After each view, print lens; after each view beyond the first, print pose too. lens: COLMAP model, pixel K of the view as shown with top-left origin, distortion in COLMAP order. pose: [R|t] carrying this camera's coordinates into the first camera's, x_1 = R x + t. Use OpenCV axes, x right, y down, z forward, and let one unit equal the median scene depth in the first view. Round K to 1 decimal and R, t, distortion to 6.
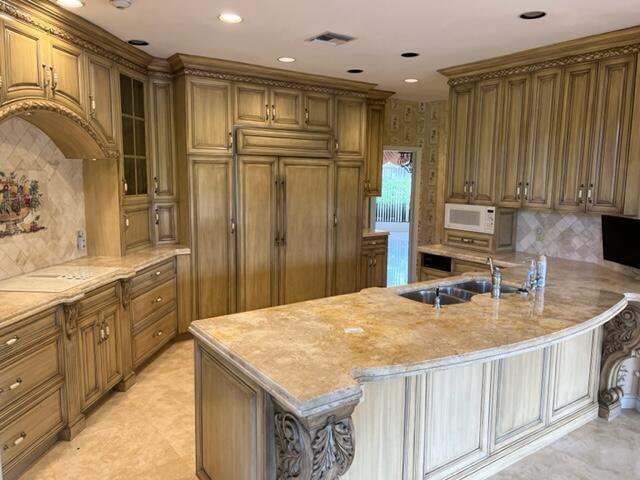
lens RADIAL K [[482.7, 0, 321.8], [0, 482.7, 237.6], [0, 0, 1]] dist [0.025332, -0.019740]
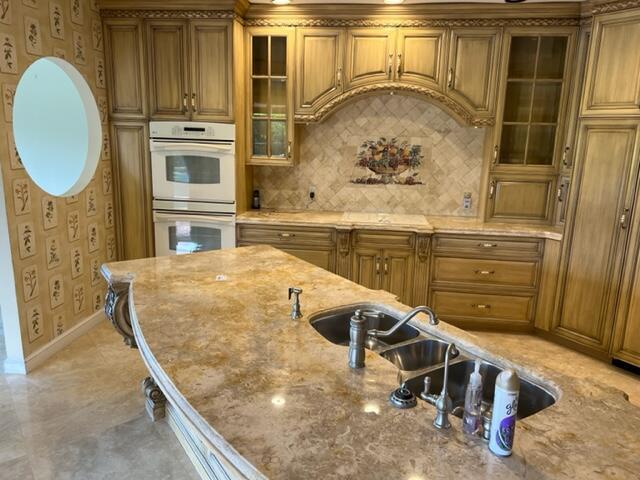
lens RADIAL K [[482.7, 0, 321.8], [0, 482.7, 240.6], [0, 0, 1]] dist [0.025332, -0.019740]
pose [[-0.026213, 0.202053, -0.979024, 0.727156], [-0.155220, 0.966659, 0.203657, -0.095792], [0.987532, 0.157303, 0.006024, 0.789779]]
